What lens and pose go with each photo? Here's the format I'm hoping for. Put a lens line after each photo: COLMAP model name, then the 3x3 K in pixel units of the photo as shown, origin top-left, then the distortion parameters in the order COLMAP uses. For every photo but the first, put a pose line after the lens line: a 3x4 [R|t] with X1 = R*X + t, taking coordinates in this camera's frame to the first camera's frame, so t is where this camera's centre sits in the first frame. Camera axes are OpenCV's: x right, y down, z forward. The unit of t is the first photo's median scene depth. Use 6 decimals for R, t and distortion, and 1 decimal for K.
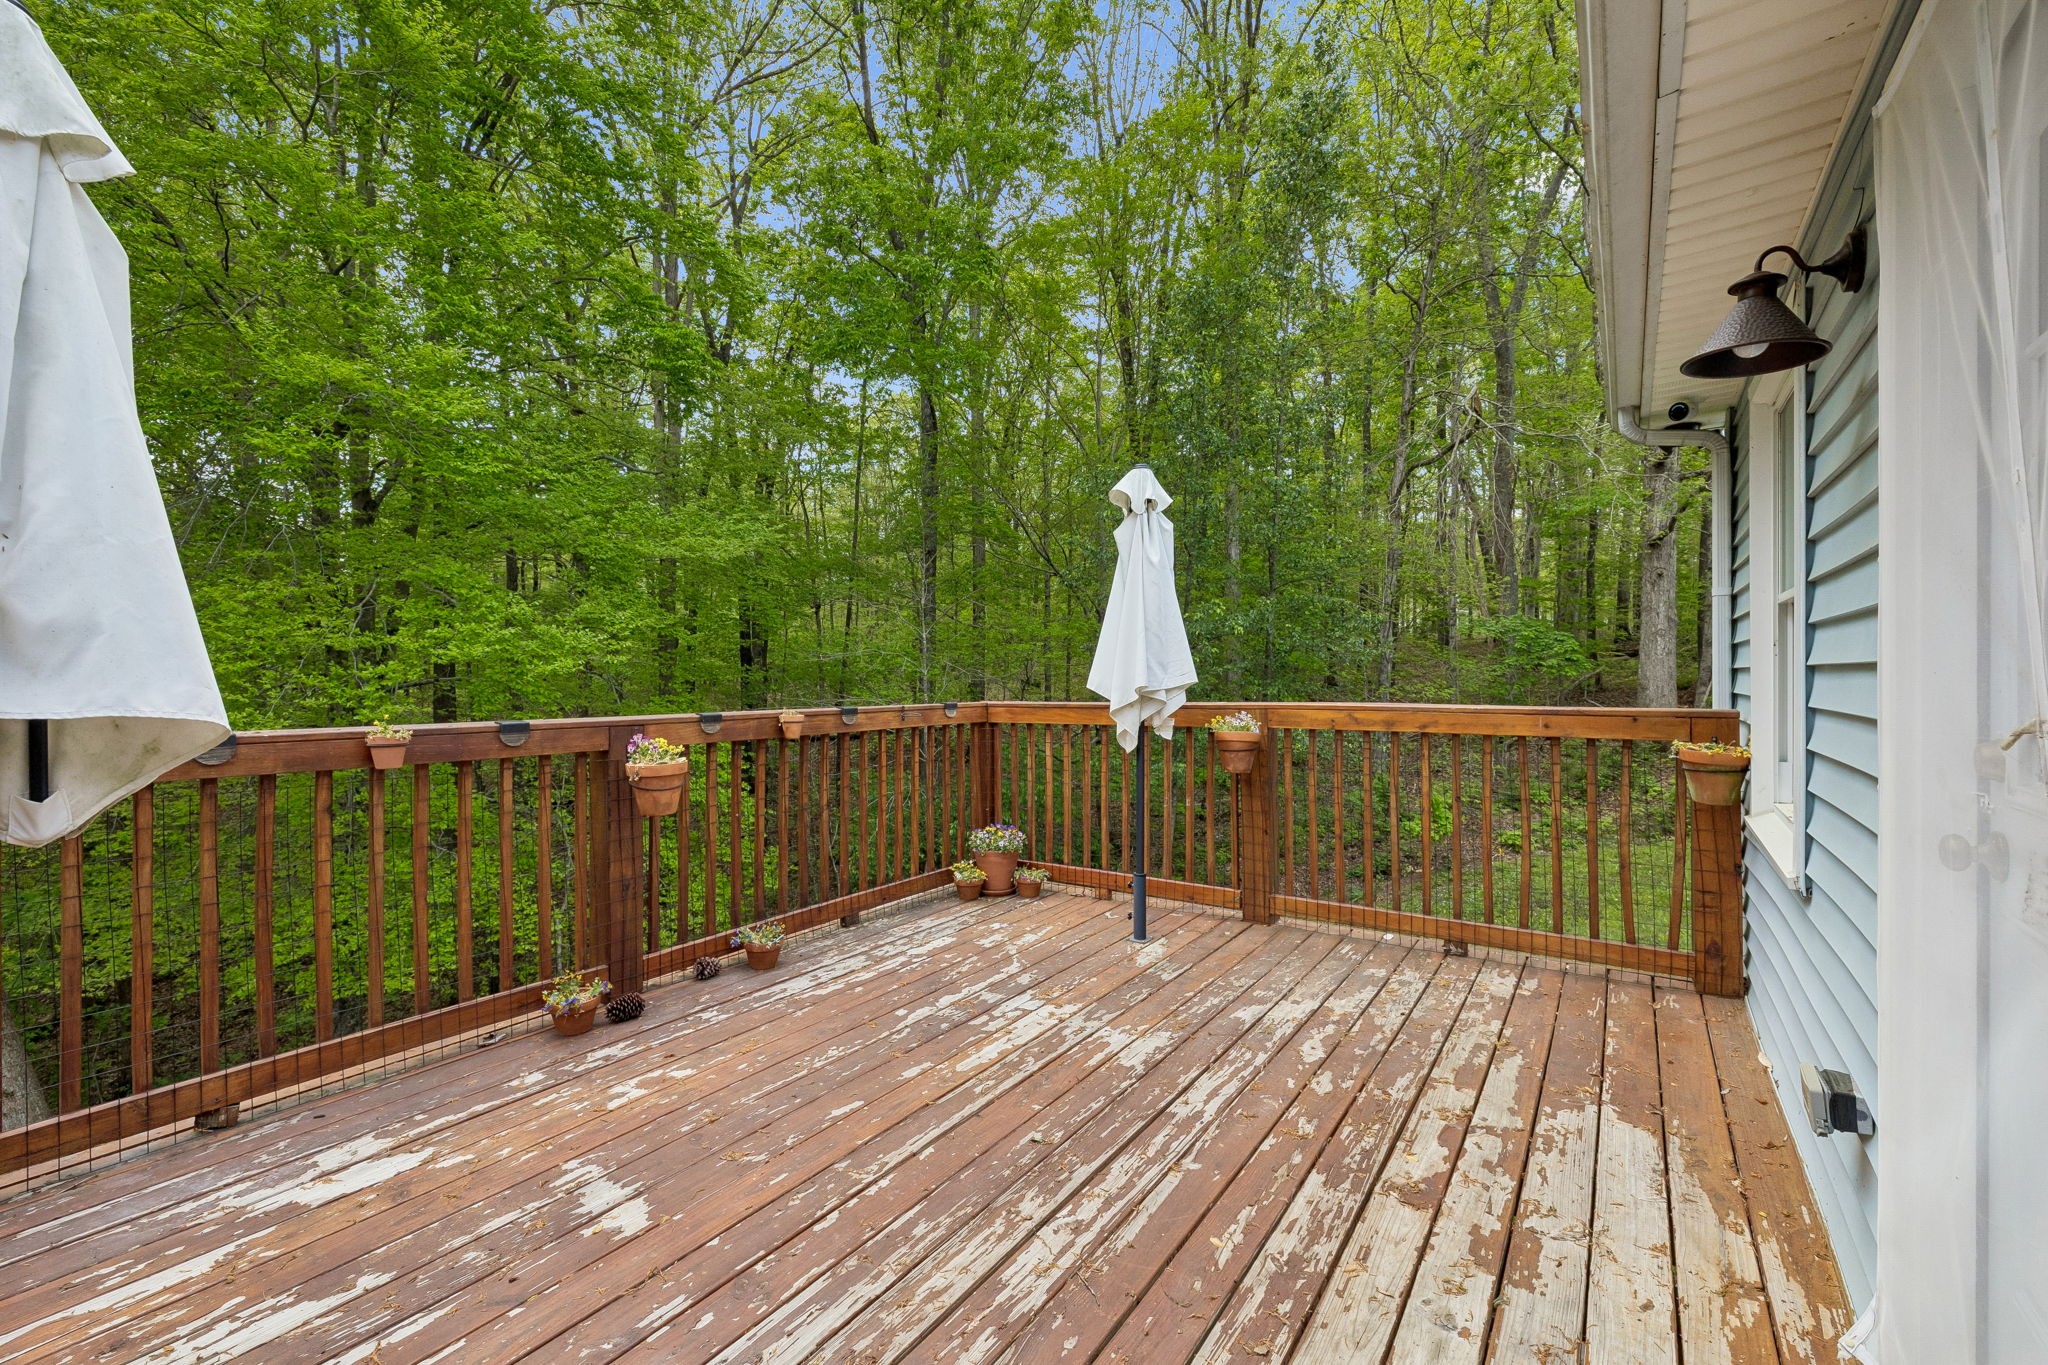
lens RADIAL K [[867.2, 0, 1052.3], [0, 867.2, 686.3], [0, 0, 1]] dist [0.009541, -0.001156]
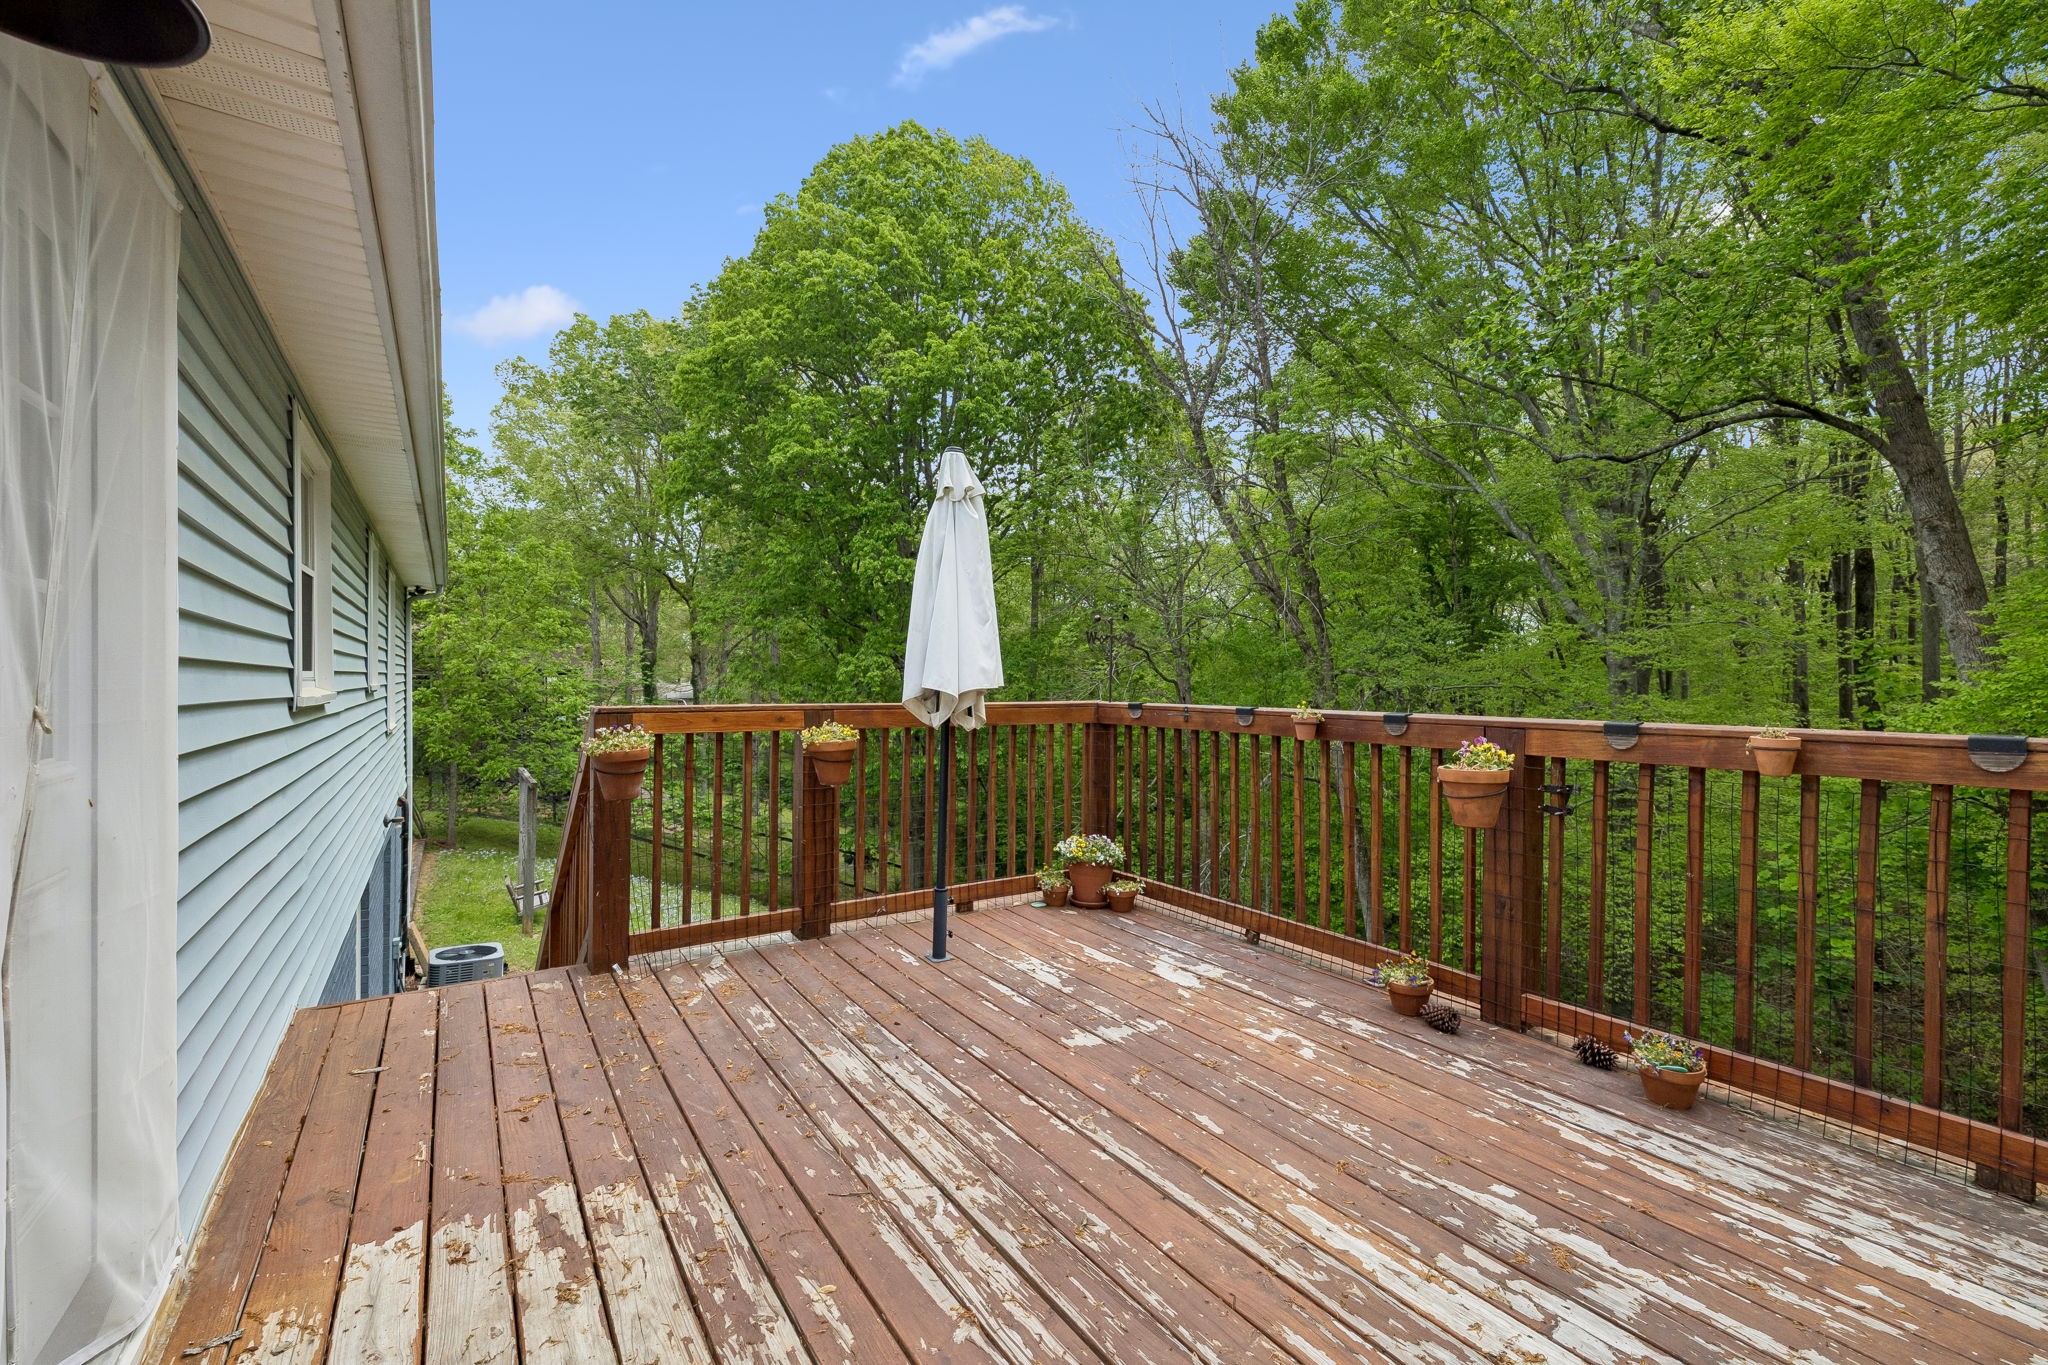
lens RADIAL K [[867.2, 0, 1005.7], [0, 867.2, 684.2], [0, 0, 1]] dist [0.009541, -0.001156]
pose [[-0.404608, 0.008731, -0.914448, 0.719776], [-0.008187, 0.999880, 0.013169, -0.009367], [0.914453, 0.012815, -0.404488, 1.166842]]
